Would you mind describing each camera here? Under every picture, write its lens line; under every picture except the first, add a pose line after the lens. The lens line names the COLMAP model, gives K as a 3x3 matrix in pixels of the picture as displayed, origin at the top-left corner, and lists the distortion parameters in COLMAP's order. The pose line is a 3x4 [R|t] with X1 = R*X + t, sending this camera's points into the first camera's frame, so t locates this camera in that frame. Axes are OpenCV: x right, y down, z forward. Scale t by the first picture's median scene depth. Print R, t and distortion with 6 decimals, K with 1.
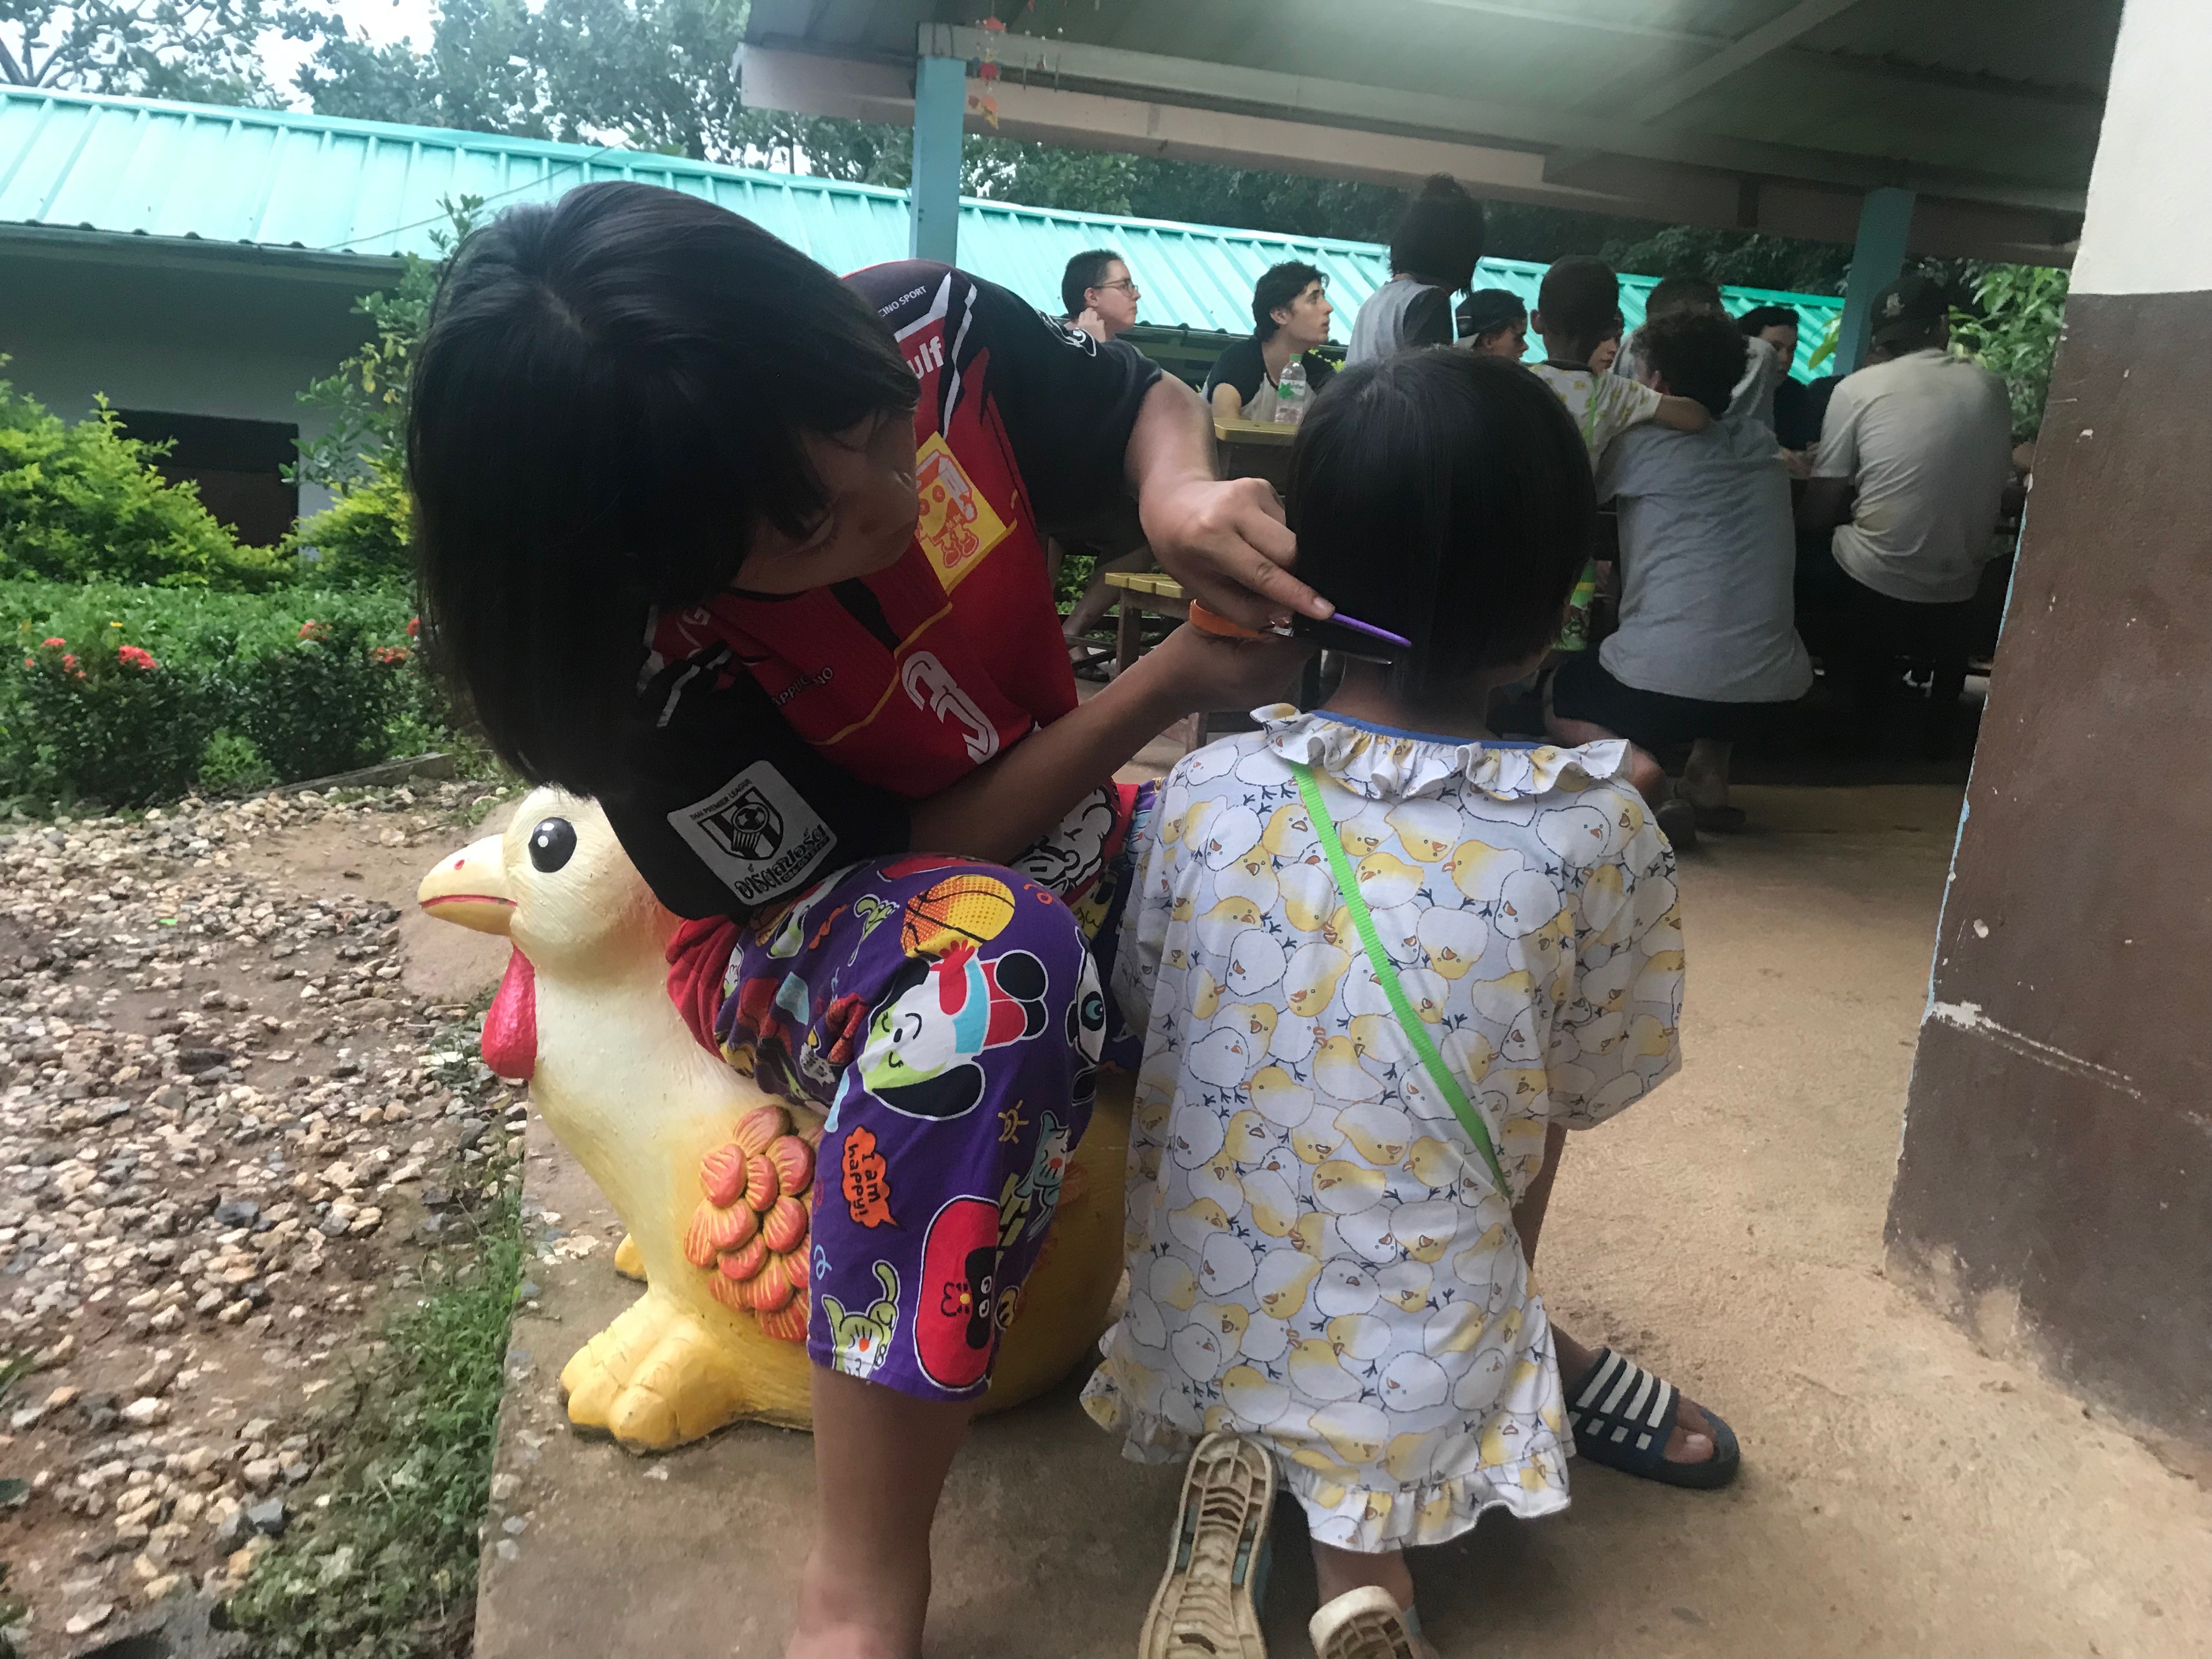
lens RADIAL K [[1787.8, 0, 1099.3], [0, 1787.8, 823.7], [0, 0, 1]] dist [0.003533, 0.002973]
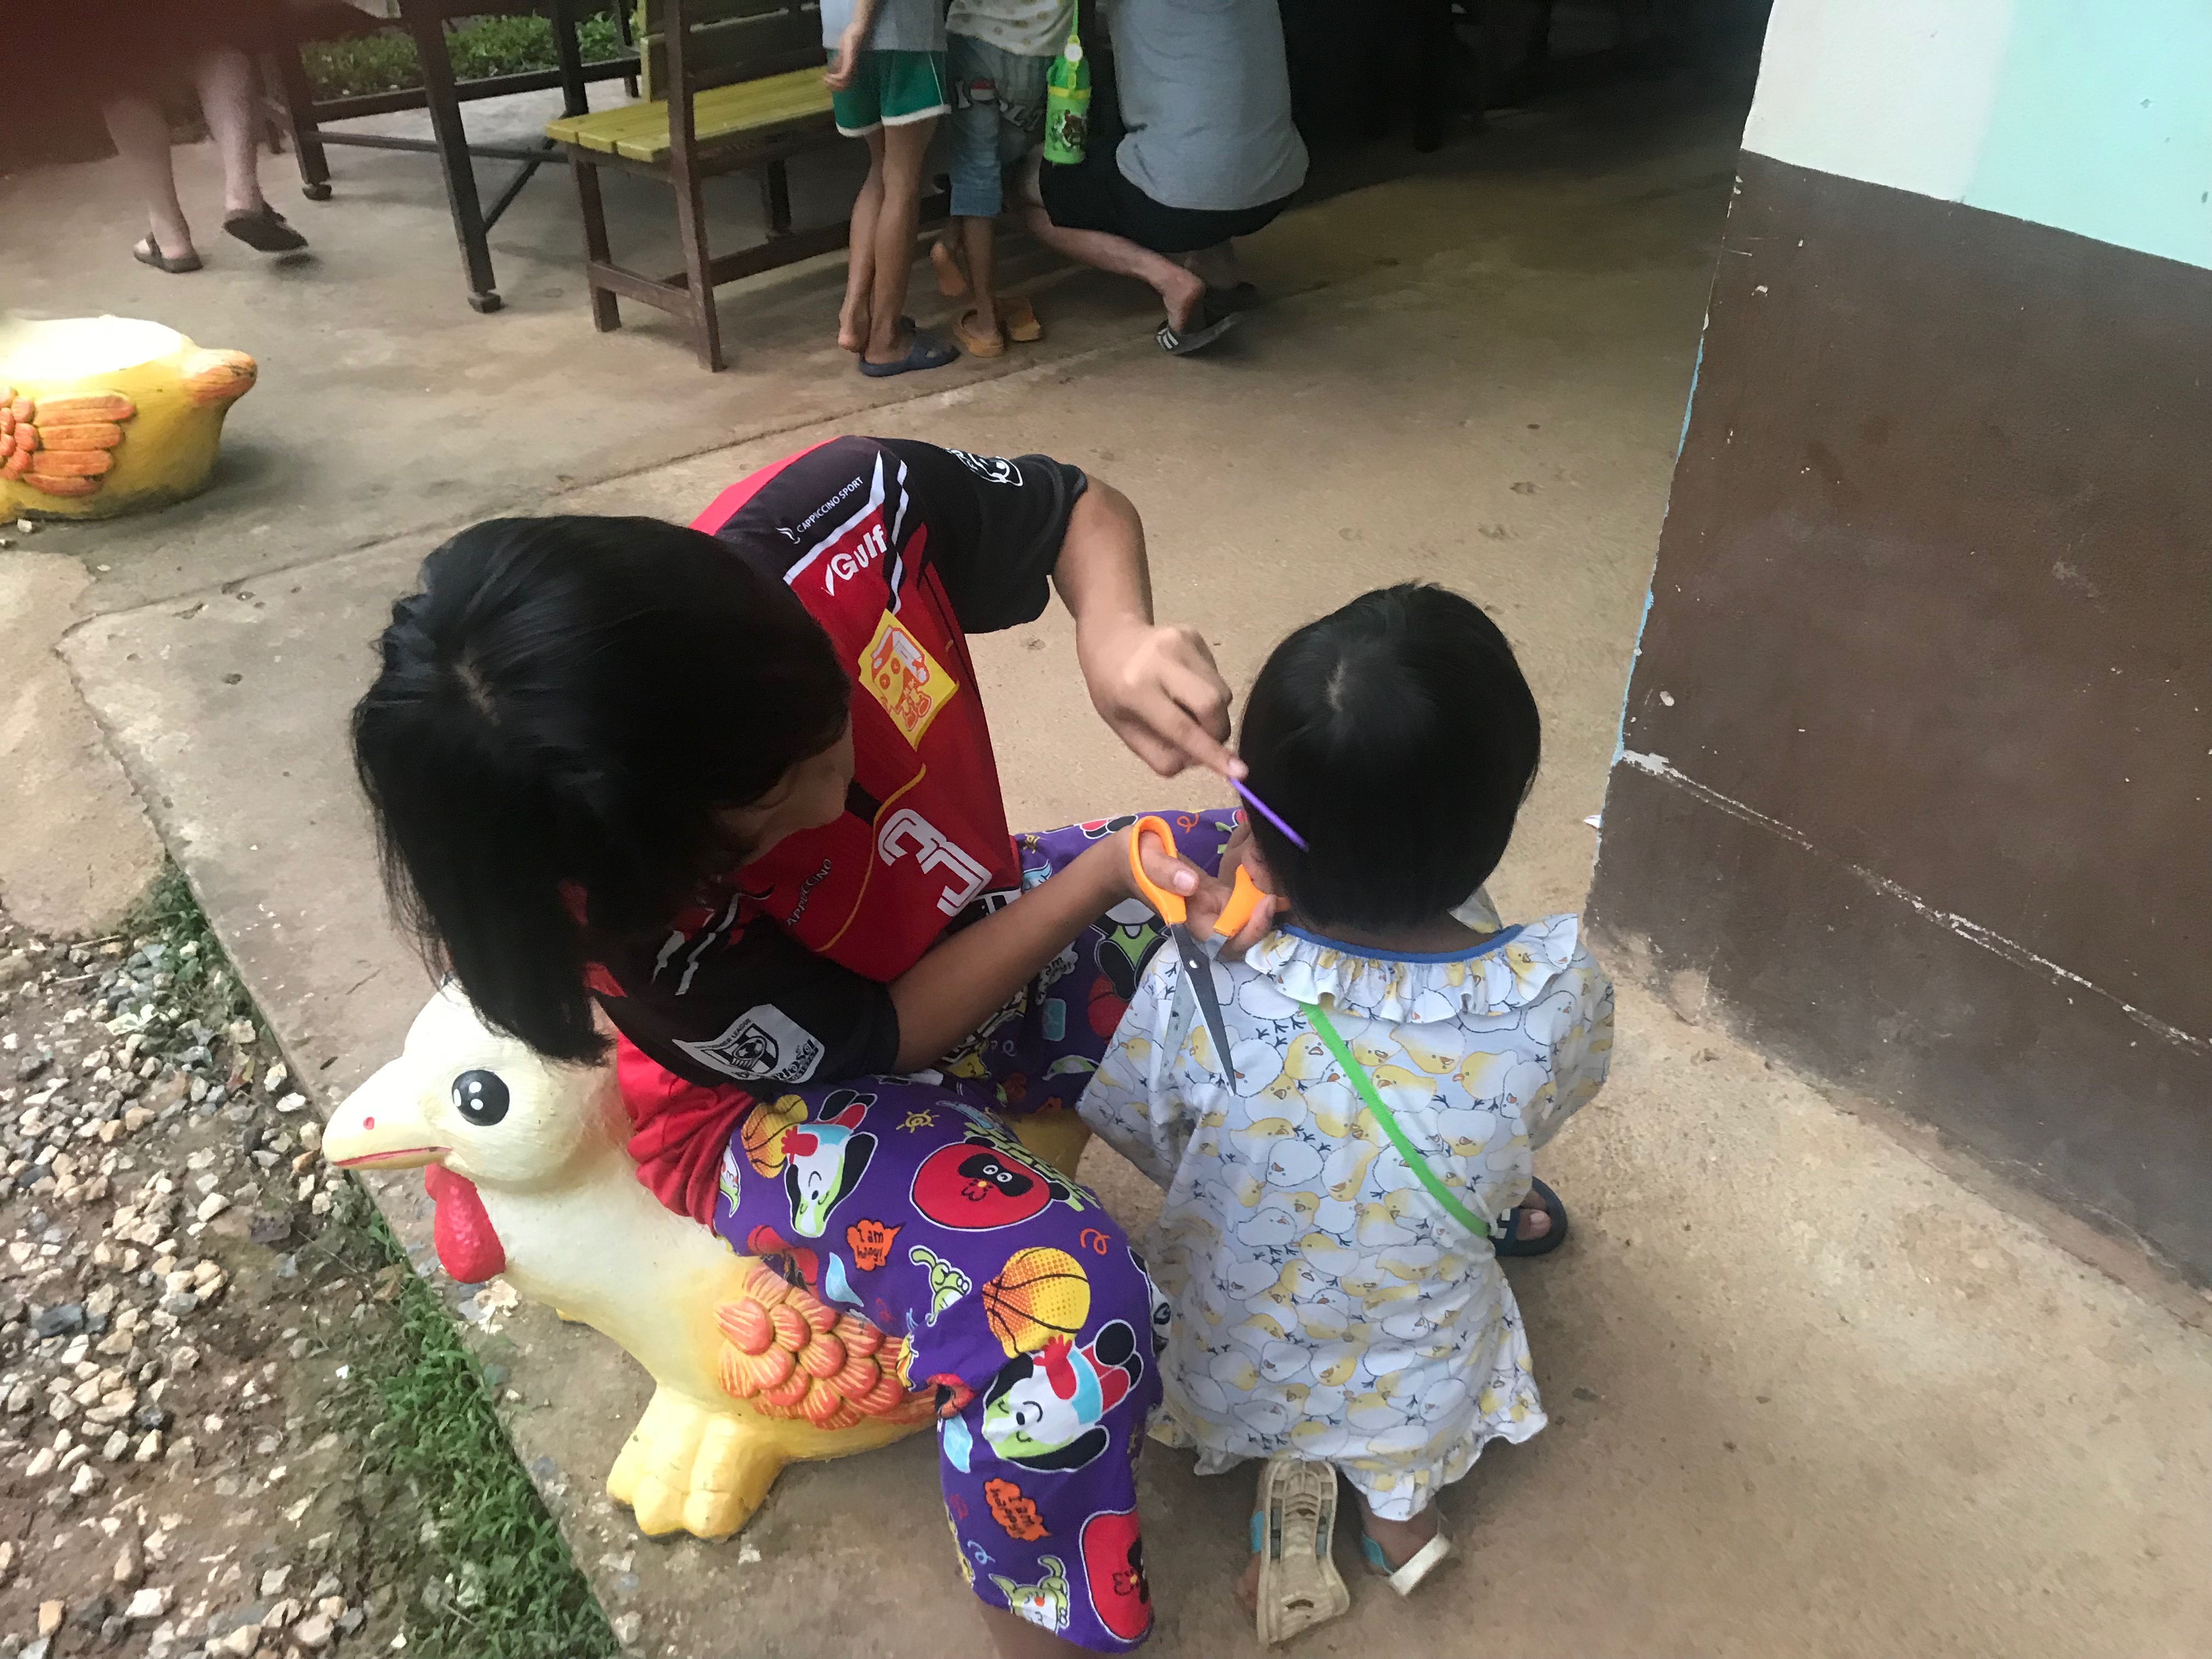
lens RADIAL K [[1787.8, 0, 1093.8], [0, 1787.8, 821.2], [0, 0, 1]] dist [0.003533, 0.002973]
pose [[0.929546, -0.267473, 0.253775, -0.204931], [0.153954, 0.906982, 0.392022, -0.458343], [-0.335025, -0.325333, 0.884260, 0.081088]]
